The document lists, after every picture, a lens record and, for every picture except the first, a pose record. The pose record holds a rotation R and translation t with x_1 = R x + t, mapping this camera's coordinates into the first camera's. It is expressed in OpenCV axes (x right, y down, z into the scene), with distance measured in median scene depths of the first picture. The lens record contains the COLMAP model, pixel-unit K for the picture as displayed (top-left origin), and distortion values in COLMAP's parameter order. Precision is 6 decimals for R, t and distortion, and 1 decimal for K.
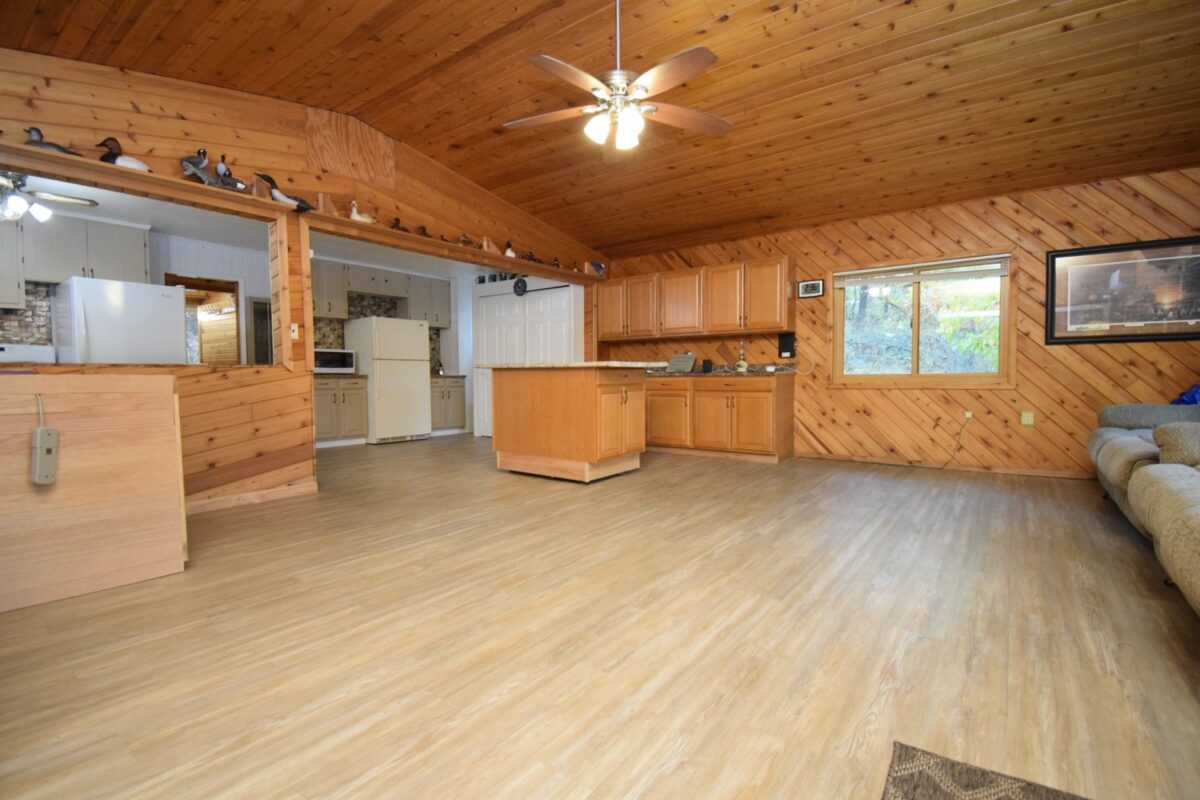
lens RADIAL K [[545.9, 0, 598.7], [0, 545.9, 398.1], [0, 0, 1]] dist [0.011745, -0.014985]
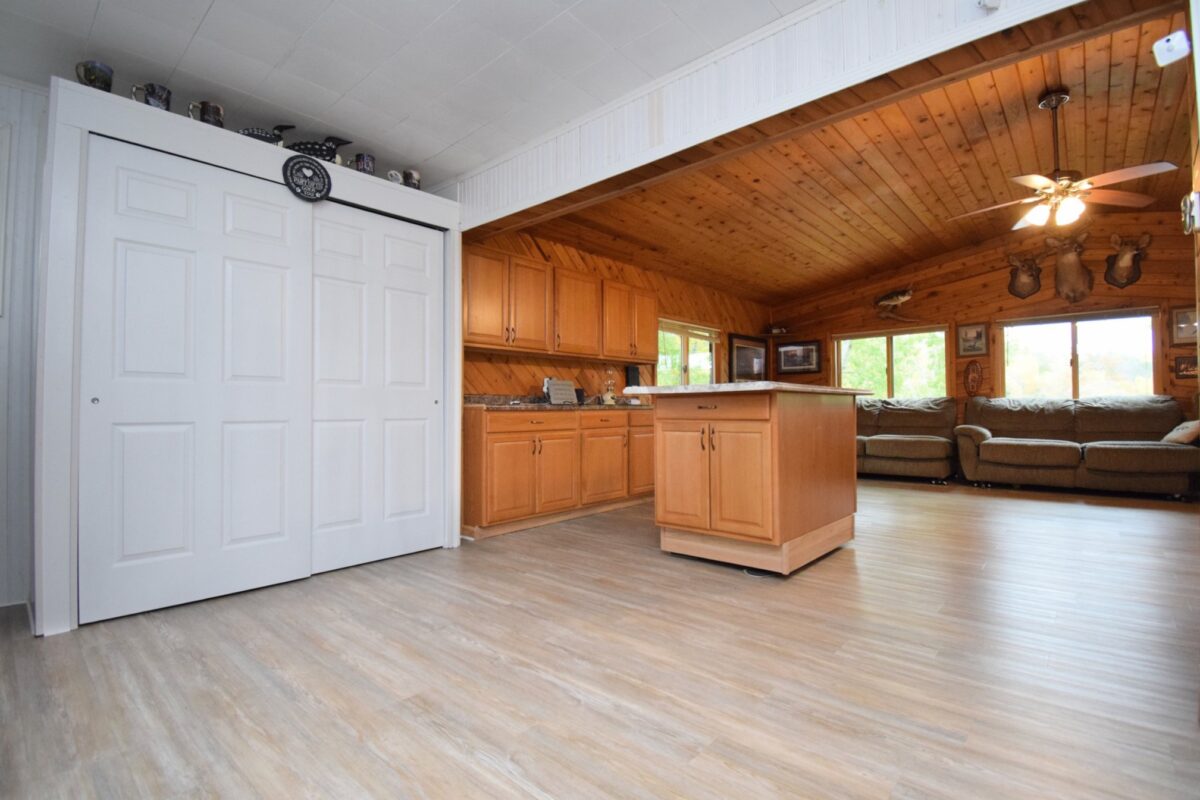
lens RADIAL K [[545.9, 0, 598.7], [0, 545.9, 398.1], [0, 0, 1]] dist [0.011745, -0.014985]
pose [[0.083216, 0.024054, 0.996241, -0.591731], [0.050384, 0.998328, -0.028313, -0.034316], [-0.995257, 0.052551, 0.081865, 0.909782]]
